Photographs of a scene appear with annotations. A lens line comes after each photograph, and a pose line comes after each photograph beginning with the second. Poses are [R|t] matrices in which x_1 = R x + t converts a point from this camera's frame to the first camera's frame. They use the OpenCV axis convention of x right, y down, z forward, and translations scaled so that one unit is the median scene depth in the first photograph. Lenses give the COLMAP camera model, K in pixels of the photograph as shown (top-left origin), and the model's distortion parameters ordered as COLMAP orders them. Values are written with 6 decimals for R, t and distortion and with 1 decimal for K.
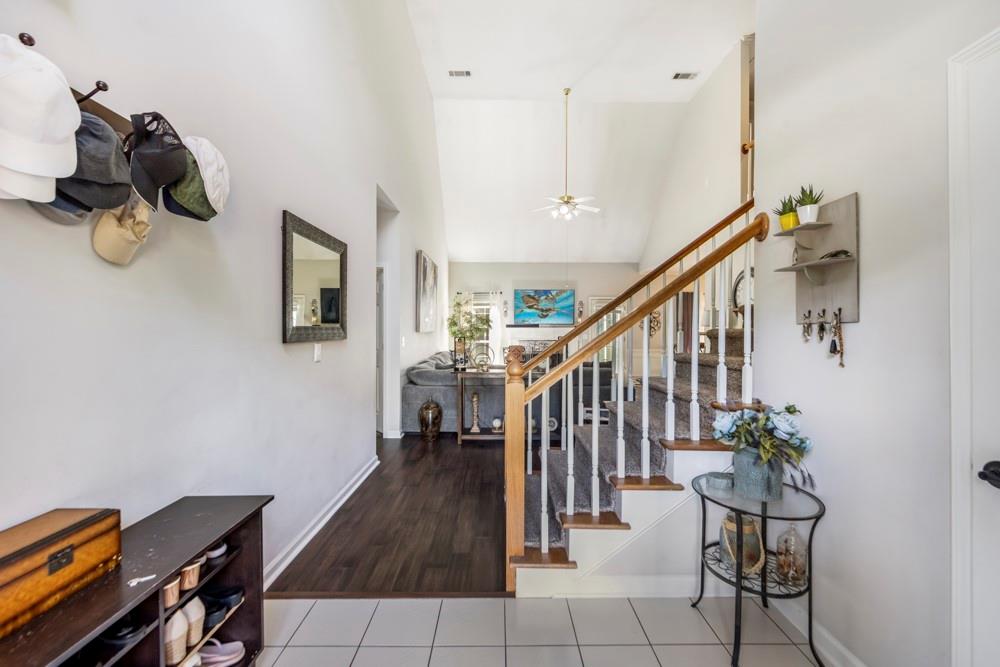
lens RADIAL K [[397.9, 0, 498.1], [0, 397.9, 327.4], [0, 0, 1]] dist [0.000281, 0.000346]
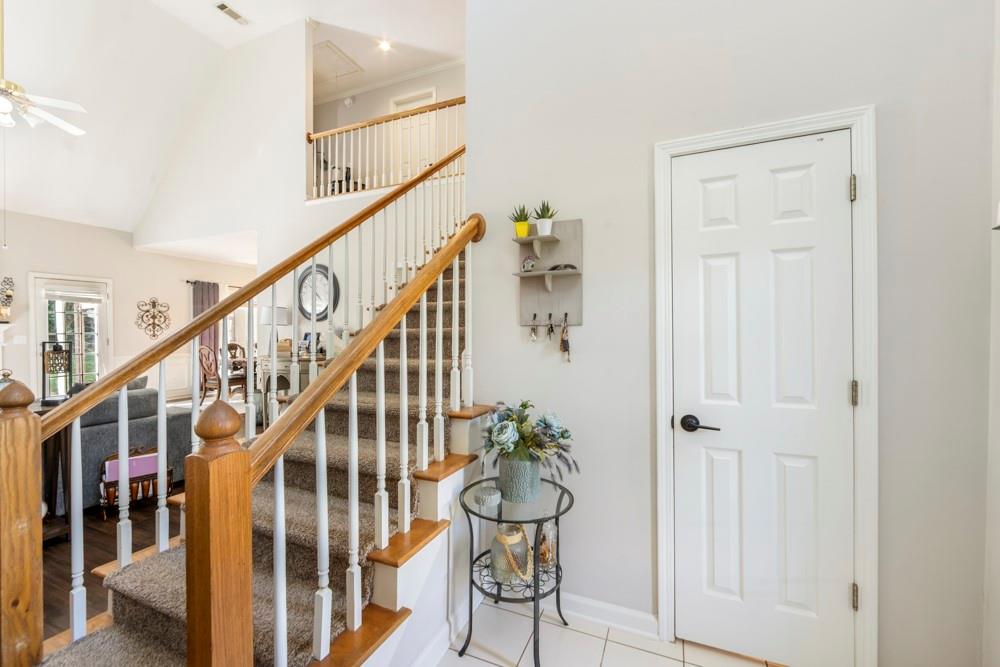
lens RADIAL K [[408.5, 0, 500.8], [0, 408.5, 330.5], [0, 0, 1]] dist [-0.002107, -0.000001]
pose [[0.387765, -0.000897, 0.921758, -0.308669], [-0.009886, 0.999938, 0.005132, -0.000382], [-0.921705, -0.011102, 0.387732, 0.645698]]
